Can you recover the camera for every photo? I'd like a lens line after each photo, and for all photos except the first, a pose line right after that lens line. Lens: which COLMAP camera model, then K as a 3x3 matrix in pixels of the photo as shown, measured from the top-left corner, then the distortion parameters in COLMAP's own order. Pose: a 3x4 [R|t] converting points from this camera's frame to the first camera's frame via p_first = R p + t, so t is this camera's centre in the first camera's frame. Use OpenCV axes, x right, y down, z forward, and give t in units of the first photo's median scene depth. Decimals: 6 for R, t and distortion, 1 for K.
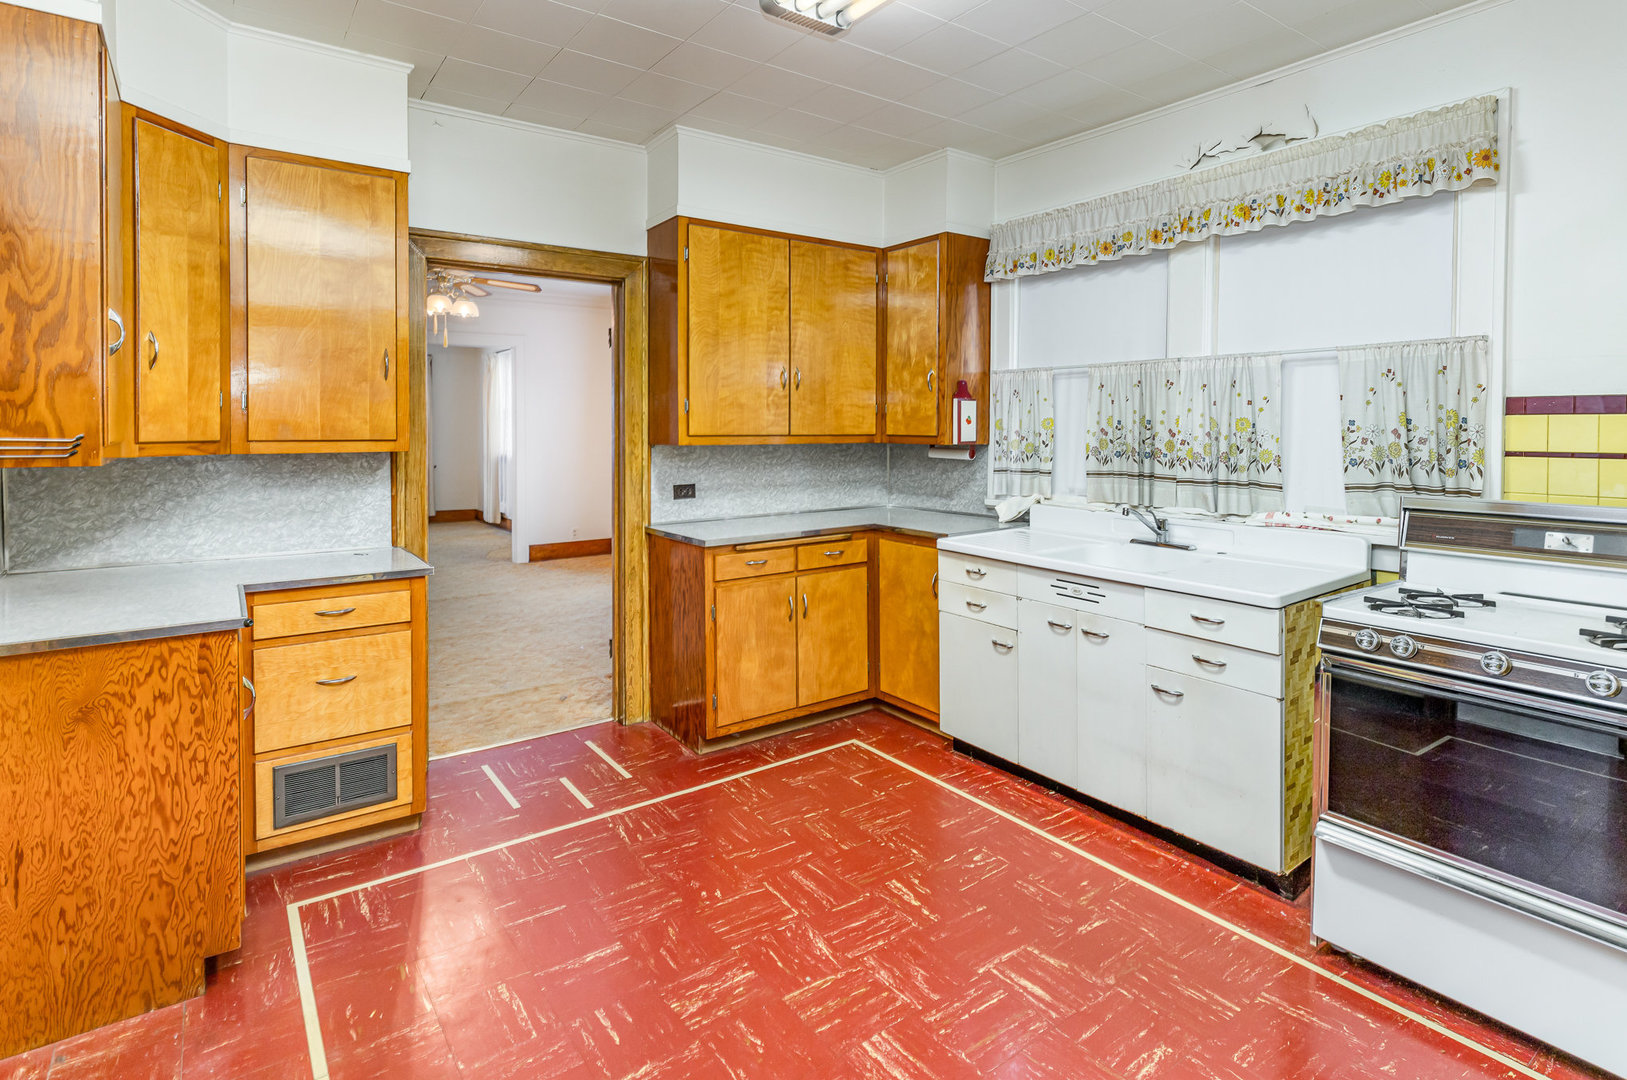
lens RADIAL K [[851.5, 0, 838.7], [0, 851.5, 454.4], [0, 0, 1]] dist [0.018323, -0.000441]
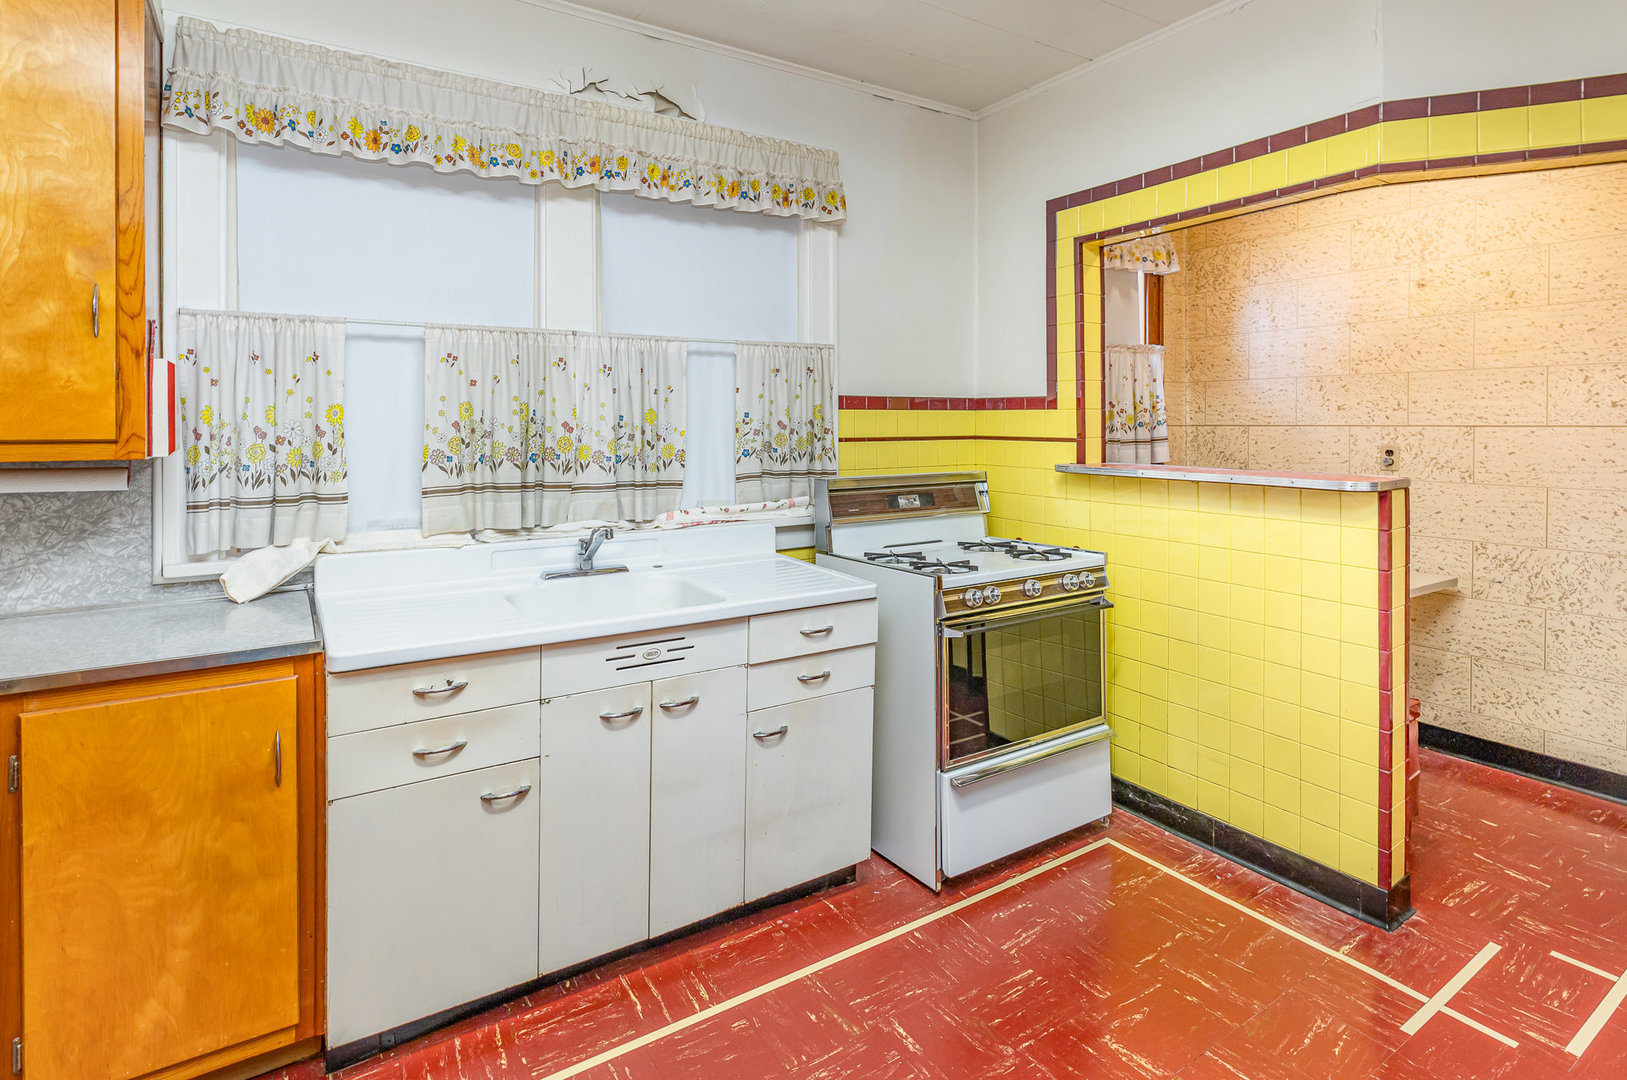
lens RADIAL K [[851.5, 0, 816.9], [0, 851.5, 429.4], [0, 0, 1]] dist [0.018323, -0.000441]
pose [[0.059979, -0.016943, 0.998056, -0.405280], [0.031663, 0.999385, 0.015063, -0.030733], [-0.997697, 0.030698, 0.060478, 0.805038]]
